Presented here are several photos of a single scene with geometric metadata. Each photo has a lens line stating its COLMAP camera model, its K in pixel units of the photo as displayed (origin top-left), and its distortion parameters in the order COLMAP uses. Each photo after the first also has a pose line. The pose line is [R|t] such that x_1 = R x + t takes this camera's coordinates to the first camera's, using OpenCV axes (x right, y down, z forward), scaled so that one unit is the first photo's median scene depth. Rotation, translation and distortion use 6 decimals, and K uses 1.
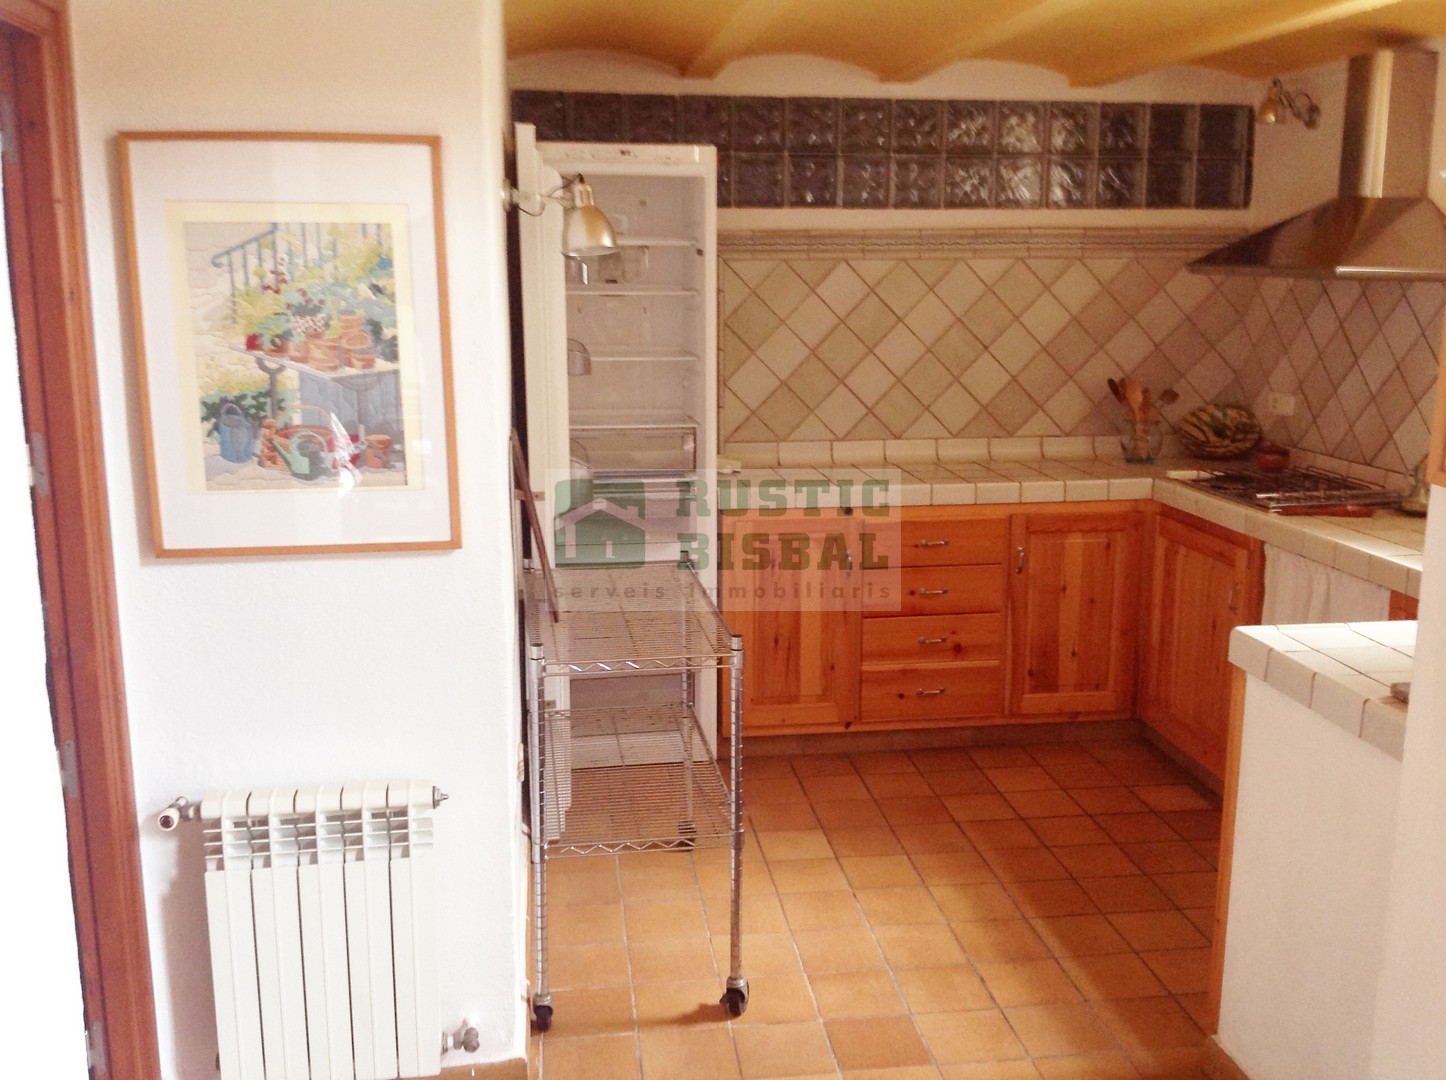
lens RADIAL K [[1380.6, 0, 732.2], [0, 1380.6, 544.4], [0, 0, 1]] dist [0.057034, 0.000000]
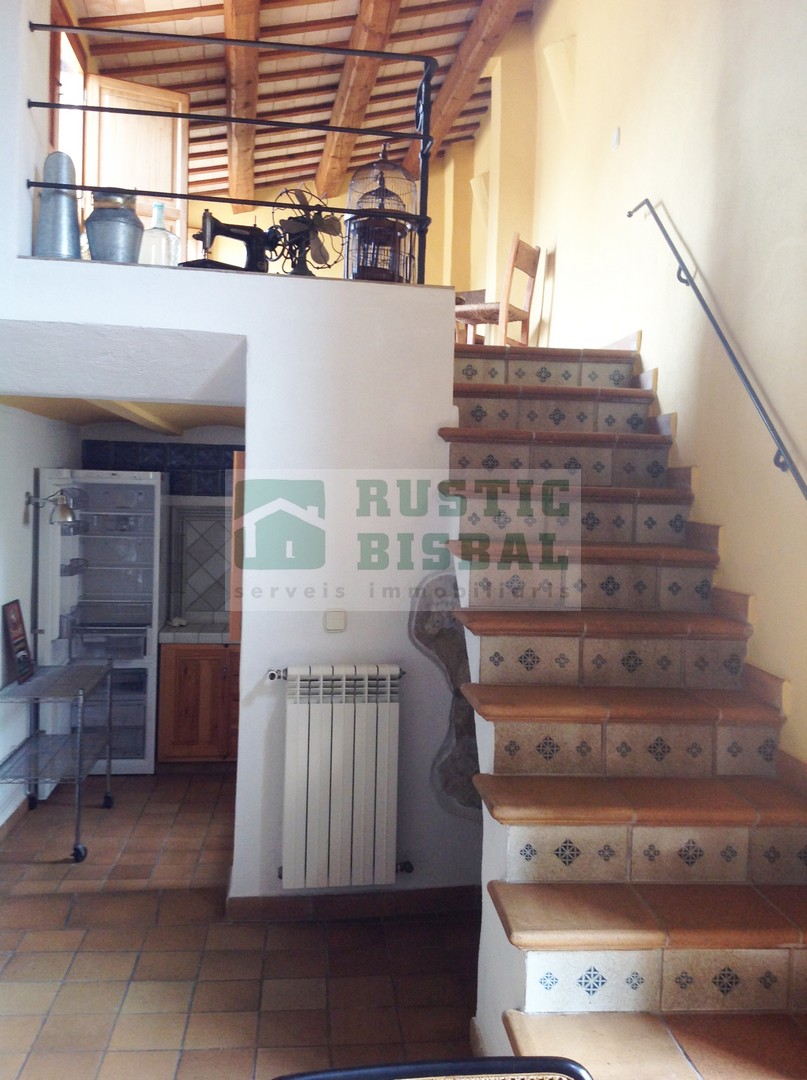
lens RADIAL K [[1031.2, 0, 399.4], [0, 1031.2, 532.9], [0, 0, 1]] dist [0.057034, 0.000000]
pose [[0.998666, 0.024378, -0.045521, 0.424157], [-0.031411, 0.986482, -0.160830, 0.048640], [0.040985, 0.162045, 0.985932, -0.527565]]
